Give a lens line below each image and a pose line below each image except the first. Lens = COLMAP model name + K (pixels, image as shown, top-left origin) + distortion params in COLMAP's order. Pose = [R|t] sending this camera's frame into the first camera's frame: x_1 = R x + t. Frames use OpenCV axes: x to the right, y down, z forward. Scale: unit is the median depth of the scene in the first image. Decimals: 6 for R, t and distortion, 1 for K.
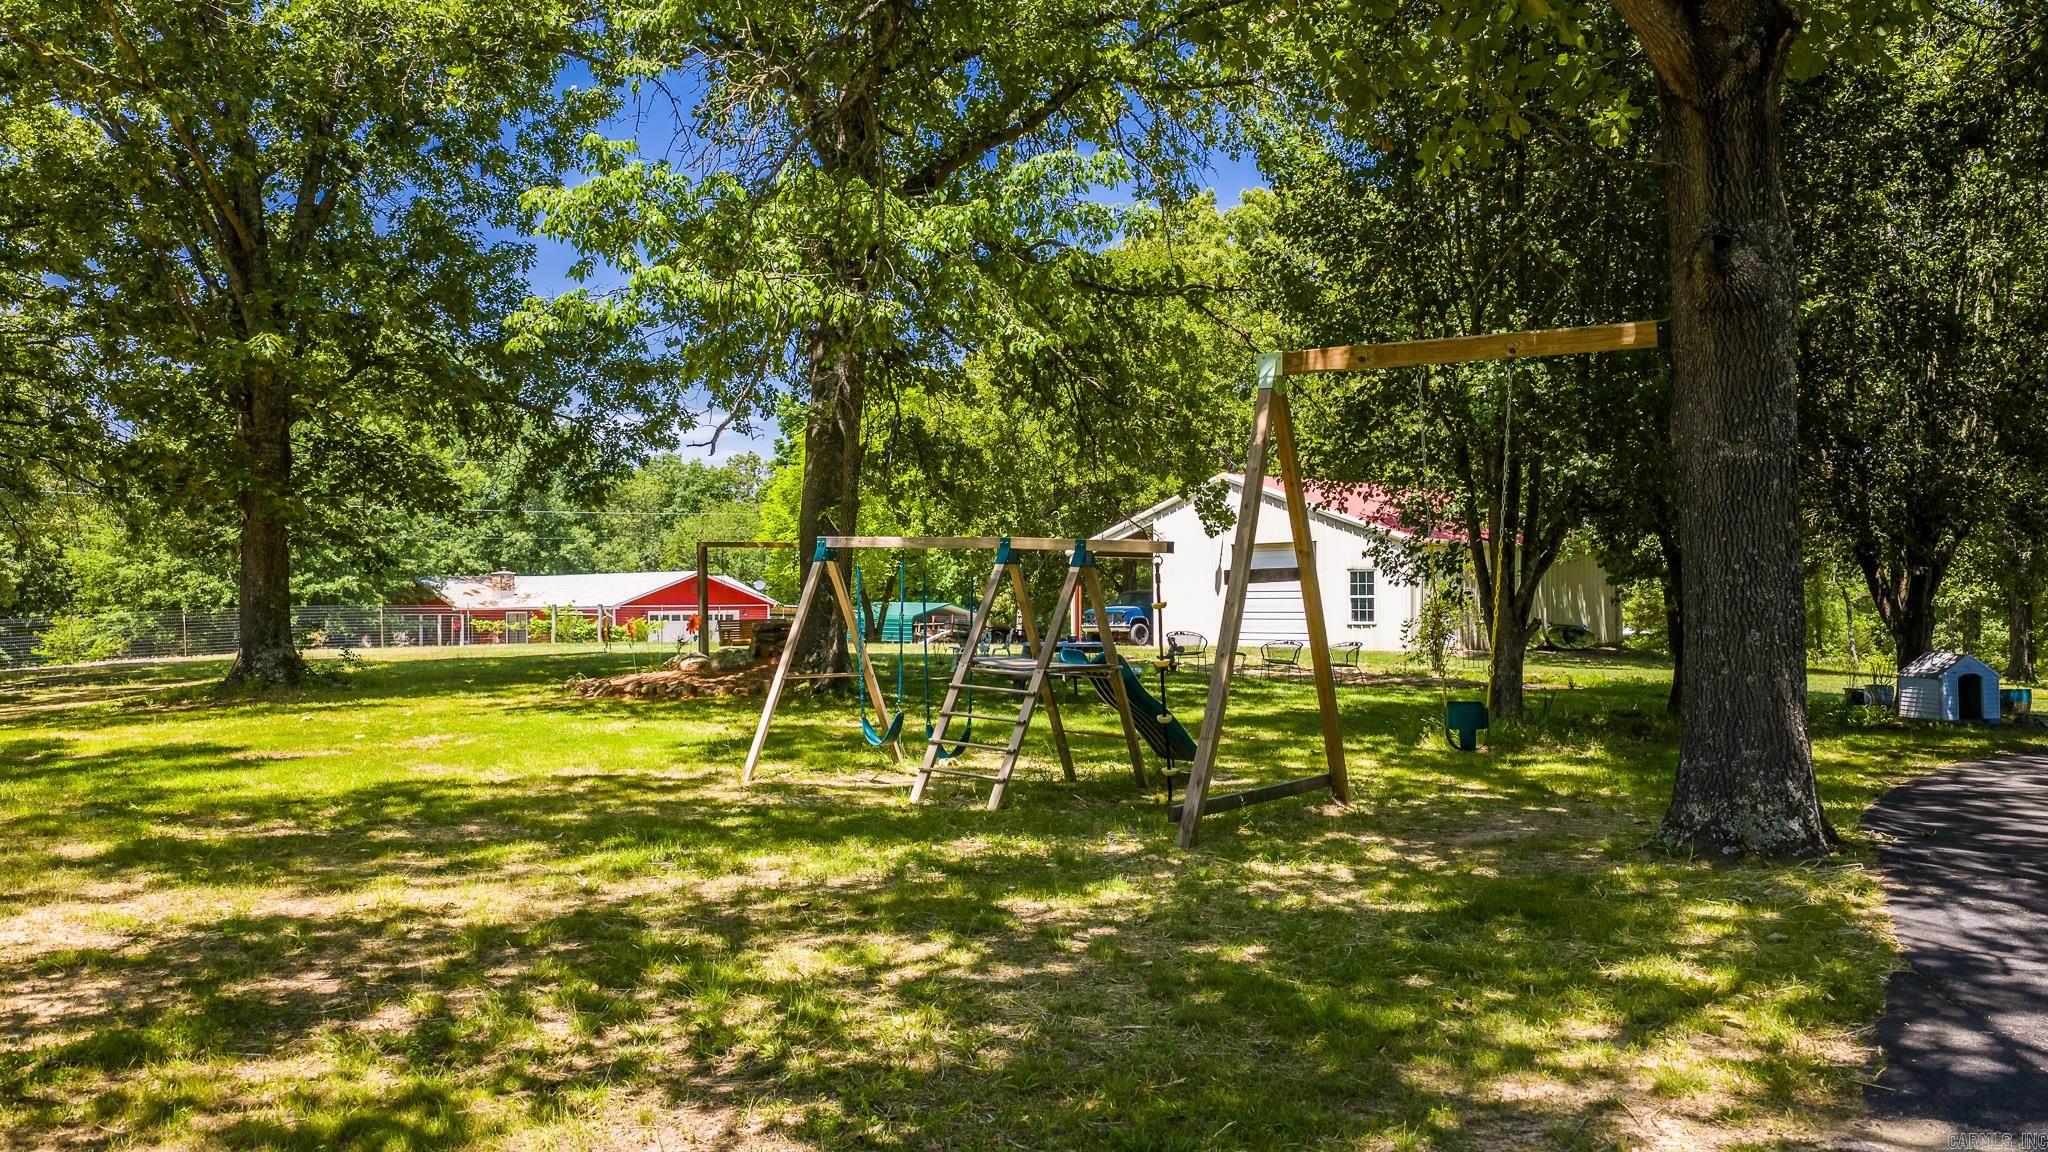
lens RADIAL K [[1771.3, 0, 1024.5], [0, 1771.3, 576.2], [0, 0, 1]] dist [0.001164, -0.006193]
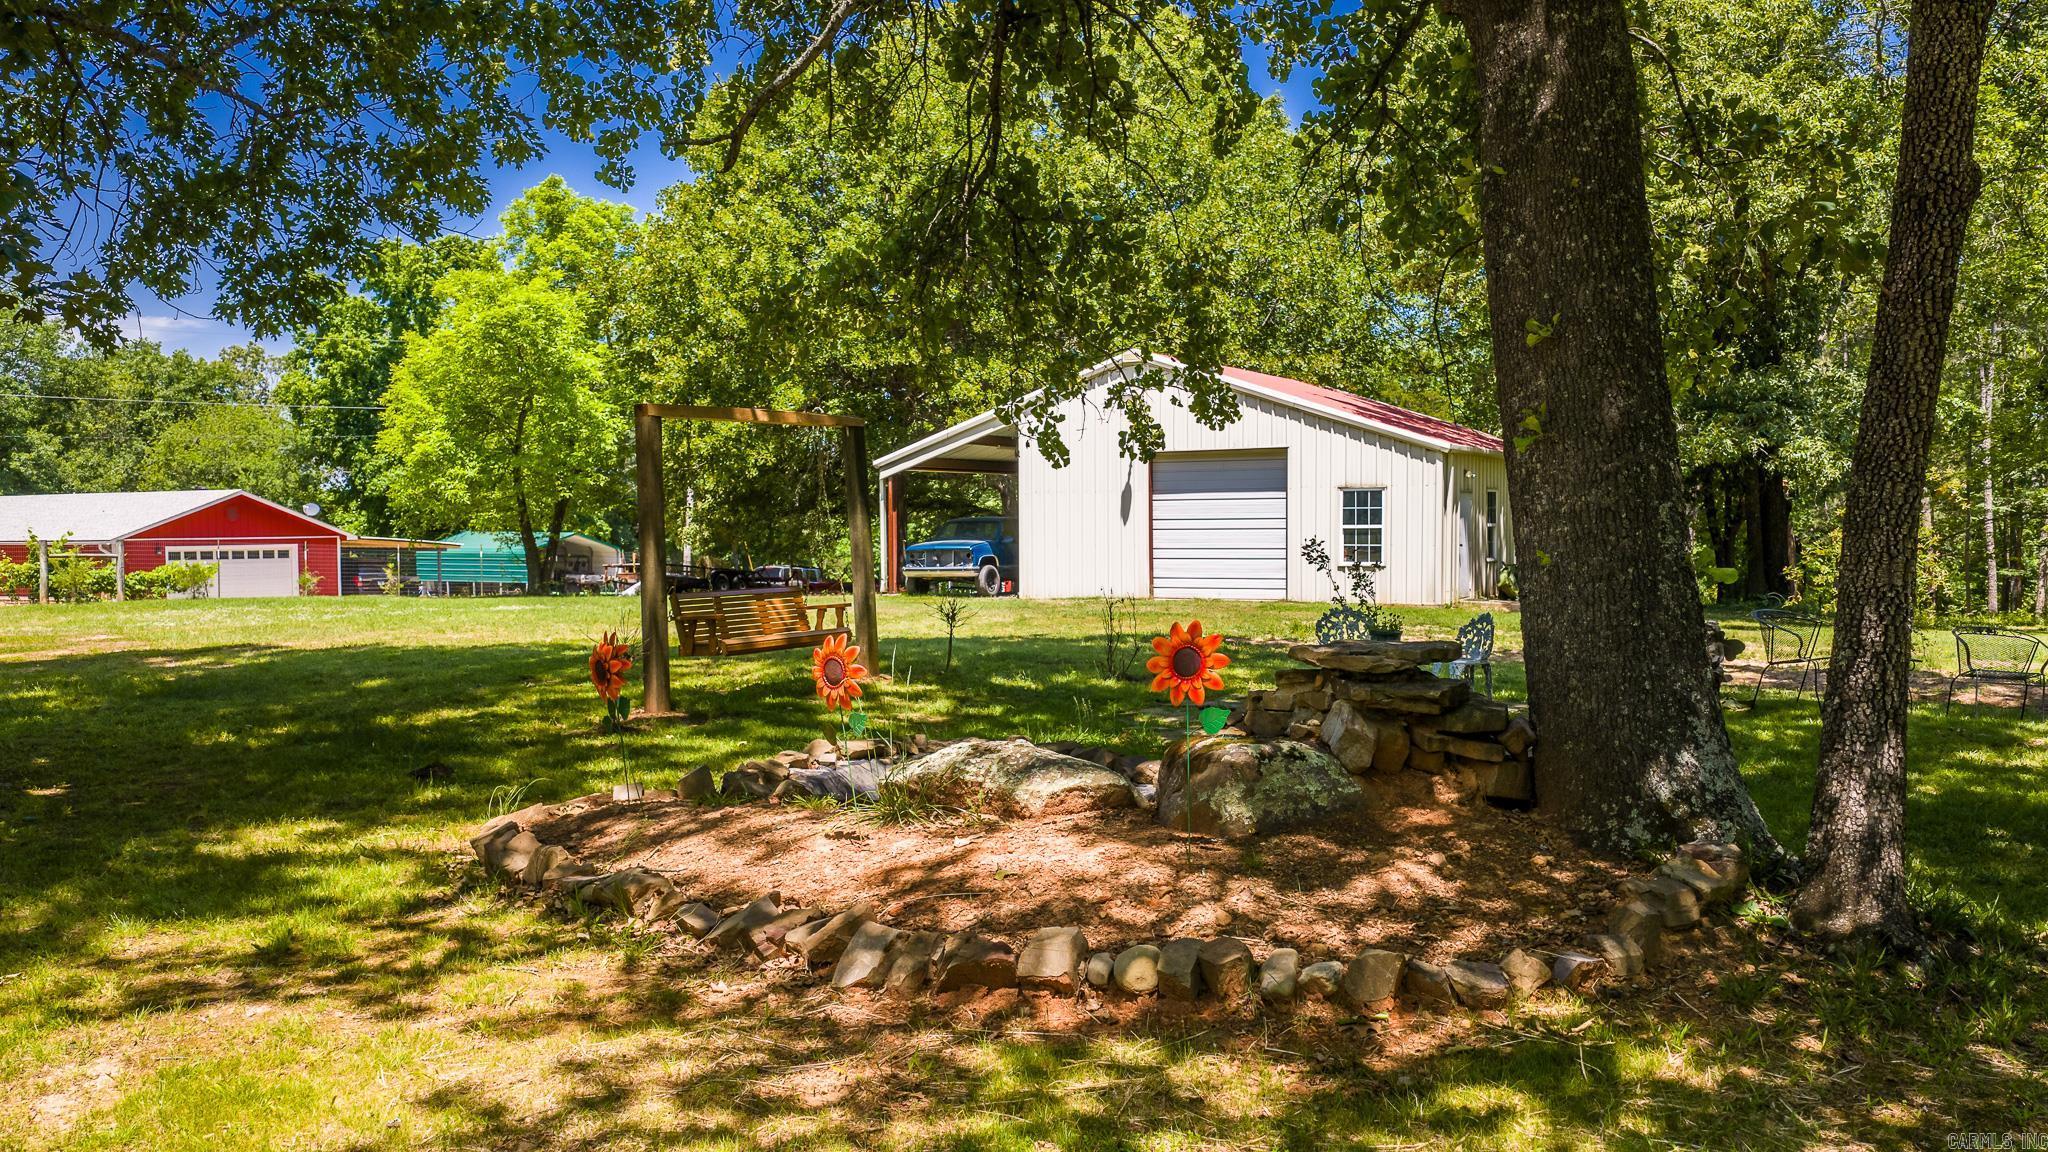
lens RADIAL K [[1771.3, 0, 1024.3], [0, 1771.3, 581.6], [0, 0, 1]] dist [0.001164, -0.006193]
pose [[0.959551, -0.010985, 0.281320, -0.116934], [-0.001962, 0.998953, 0.045697, 0.001302], [-0.281527, -0.044401, 0.958525, 0.318613]]
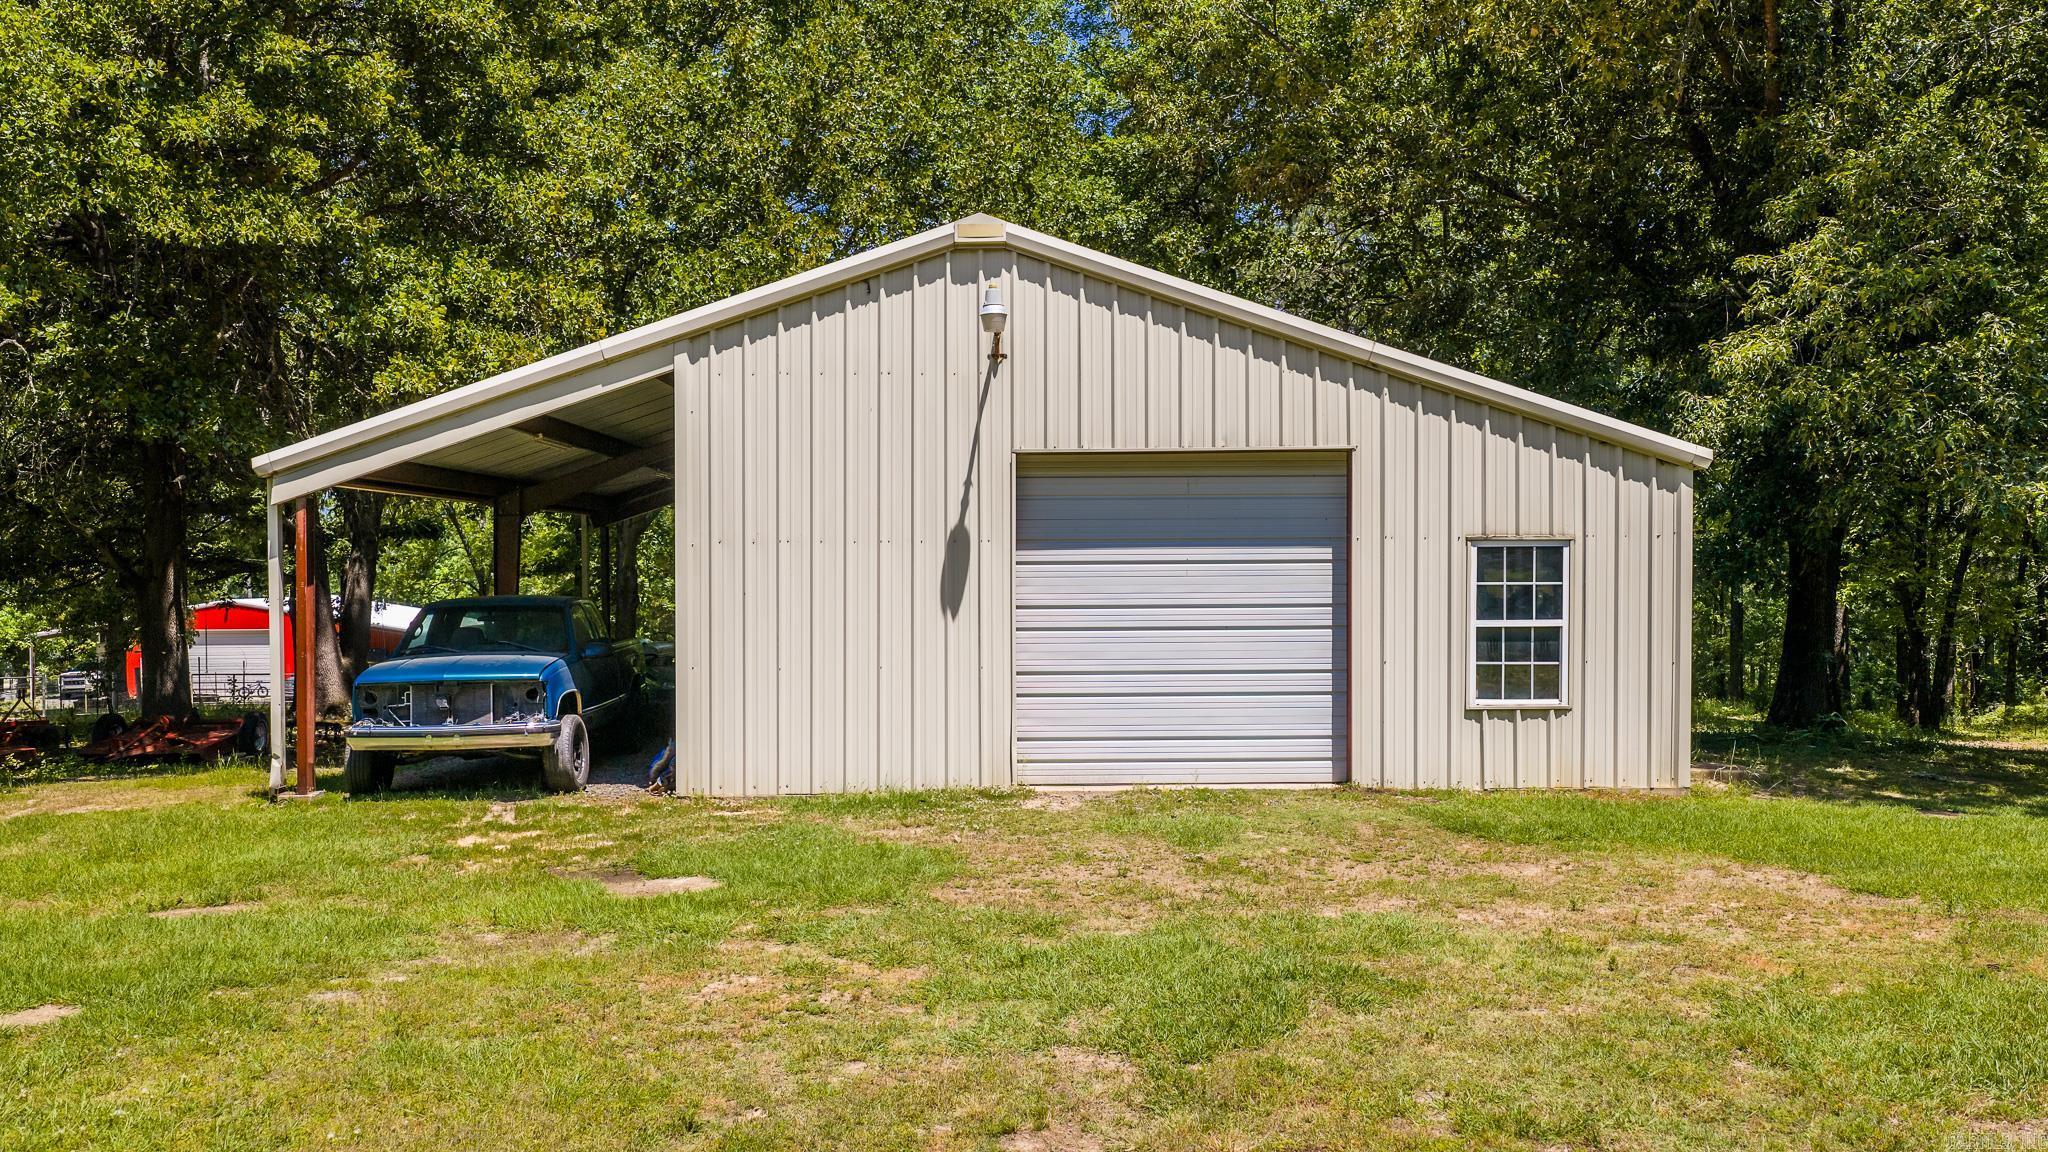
lens RADIAL K [[1771.3, 0, 1024.7], [0, 1771.3, 577.9], [0, 0, 1]] dist [0.001164, -0.006193]
pose [[0.692474, 0.001994, 0.721440, -0.092217], [-0.009157, 0.999940, 0.006025, 0.001765], [-0.721385, -0.010779, 0.692451, 0.731632]]
